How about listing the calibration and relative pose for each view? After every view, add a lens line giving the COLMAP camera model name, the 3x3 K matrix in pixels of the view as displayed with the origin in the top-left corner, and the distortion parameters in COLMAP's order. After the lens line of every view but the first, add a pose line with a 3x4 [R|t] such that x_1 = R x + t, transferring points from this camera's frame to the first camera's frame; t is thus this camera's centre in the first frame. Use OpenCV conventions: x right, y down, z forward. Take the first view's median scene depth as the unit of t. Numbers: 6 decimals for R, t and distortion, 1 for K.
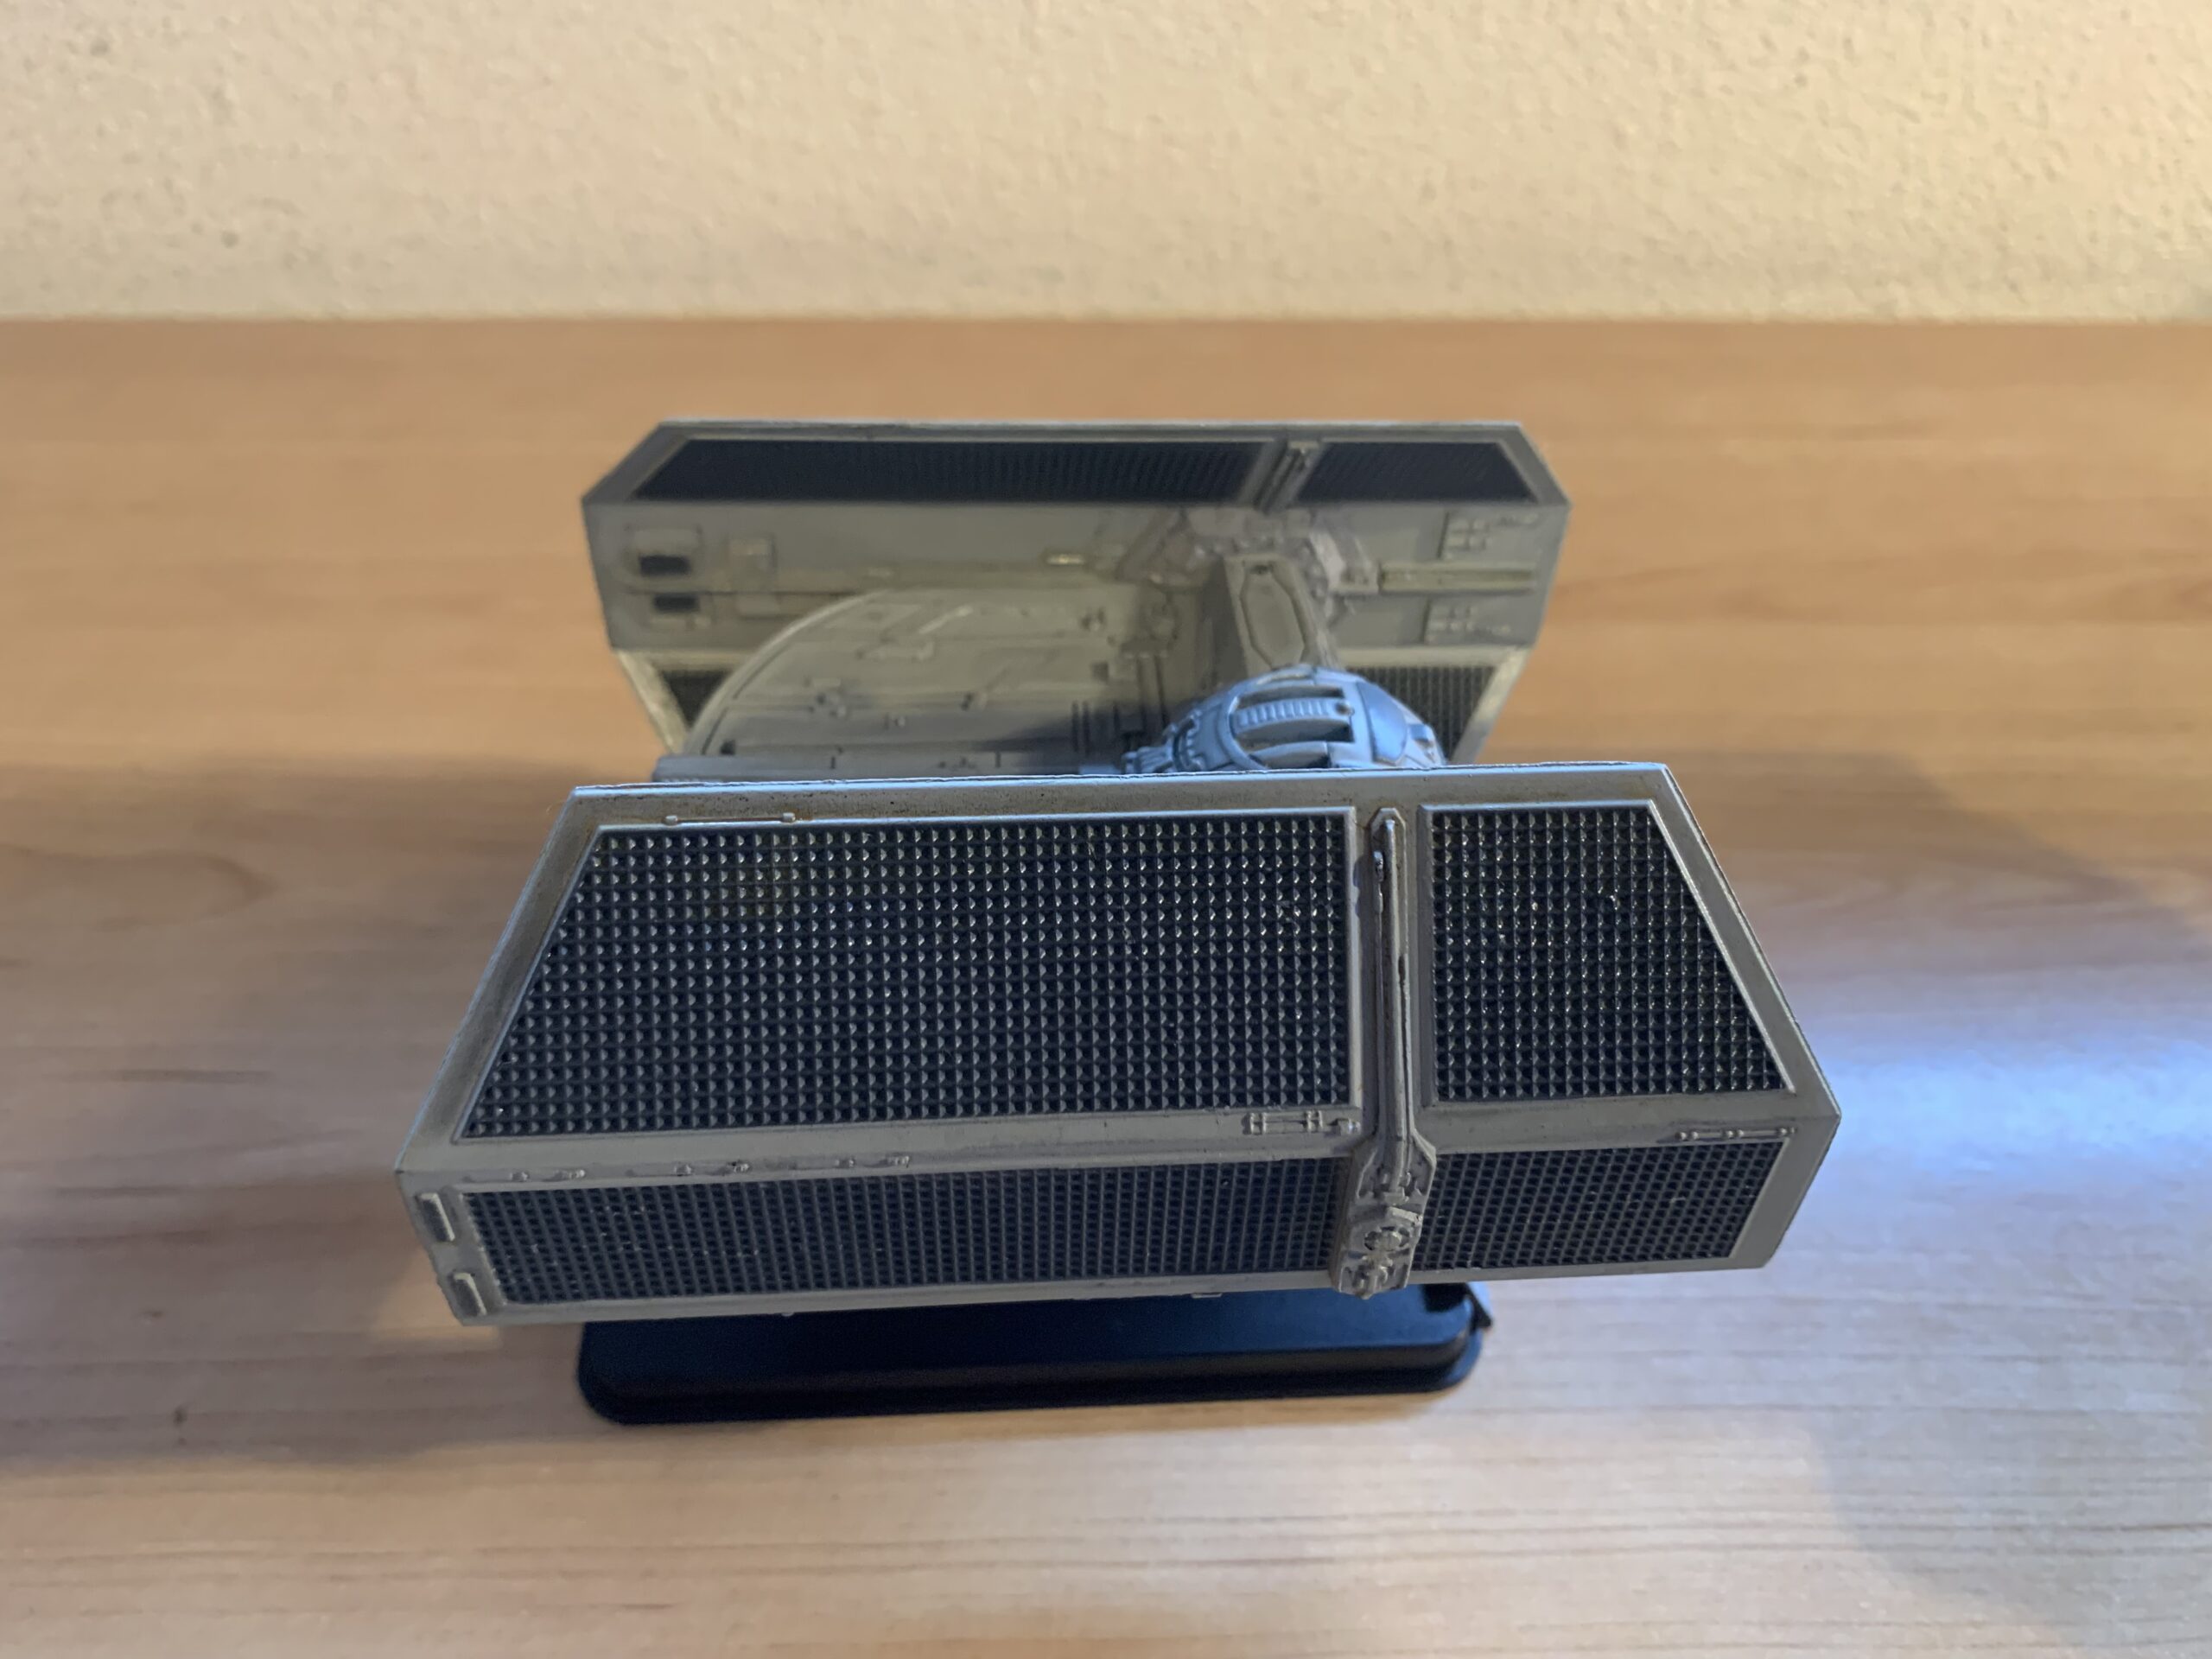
lens RADIAL K [[1751.4, 0, 1109.2], [0, 1751.4, 836.7], [0, 0, 1]] dist [-0.004868, 0.007252]
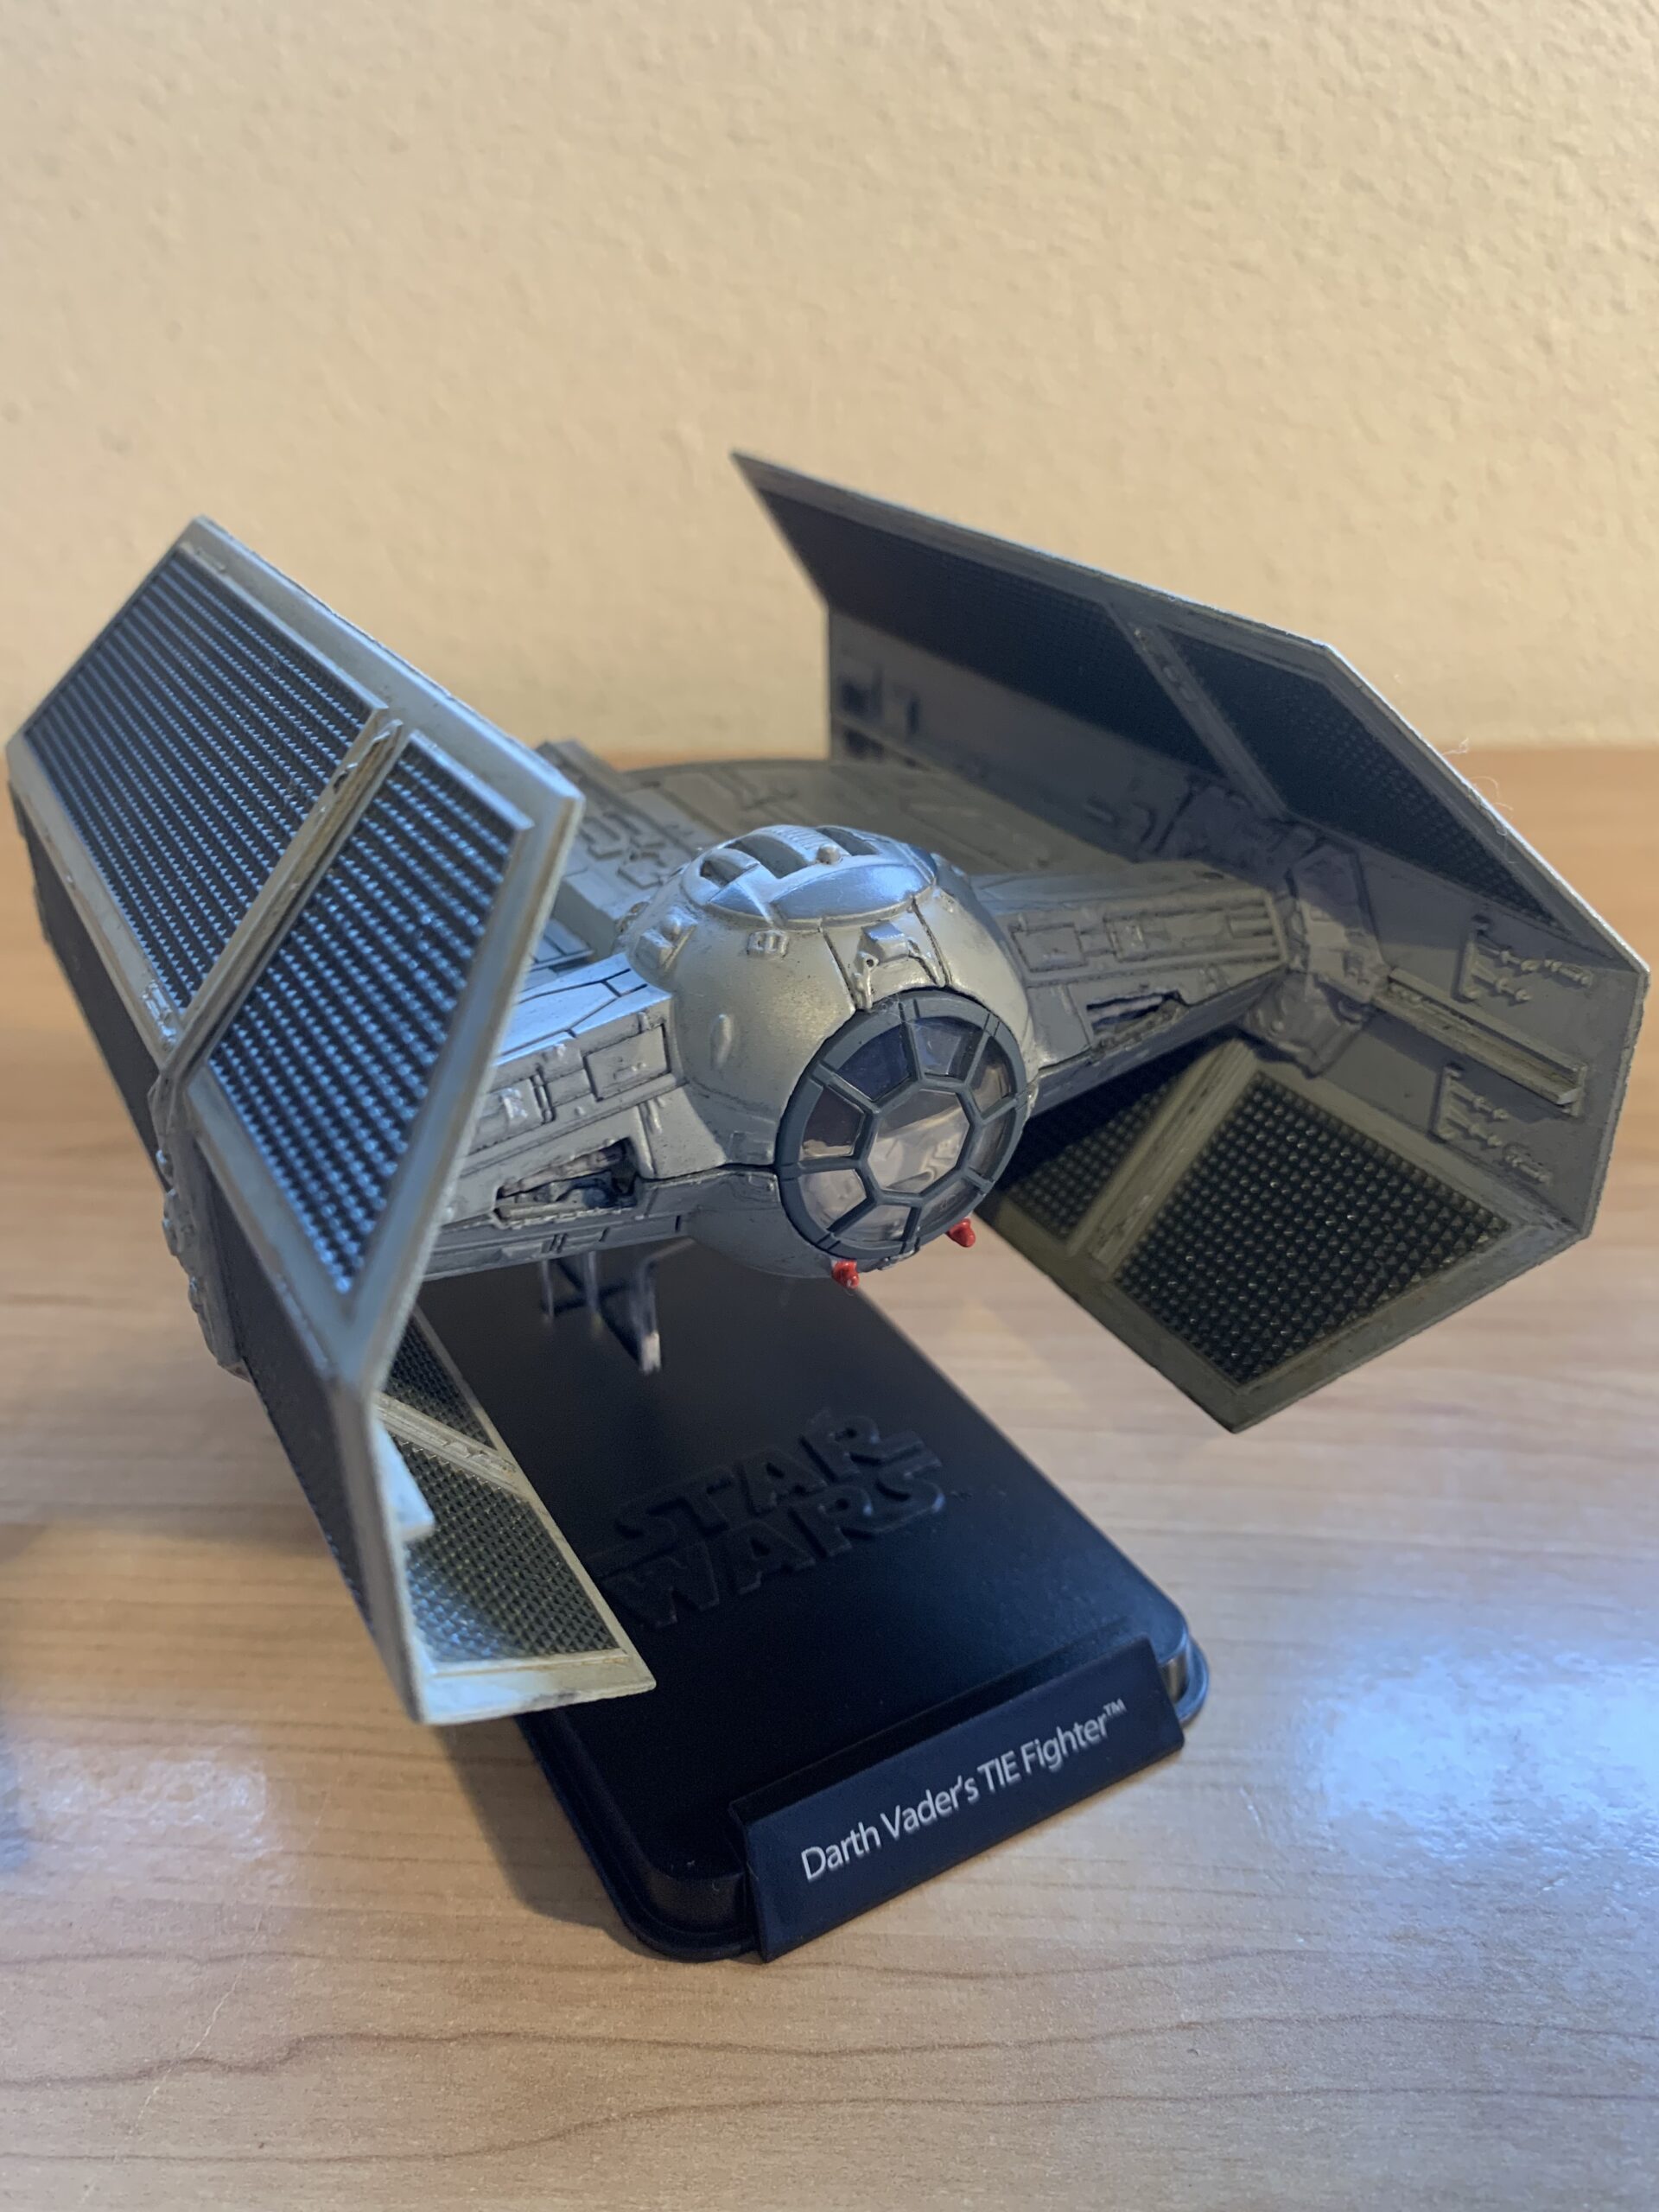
lens RADIAL K [[1718.2, 0, 797.9], [0, 1718.2, 1126.5], [0, 0, 1]] dist [-0.008108, -0.002946]
pose [[0.993306, 0.006200, -0.115349, 0.139147], [-0.033399, 0.971324, -0.235402, 0.160091], [0.110582, 0.237679, 0.965029, 0.087346]]
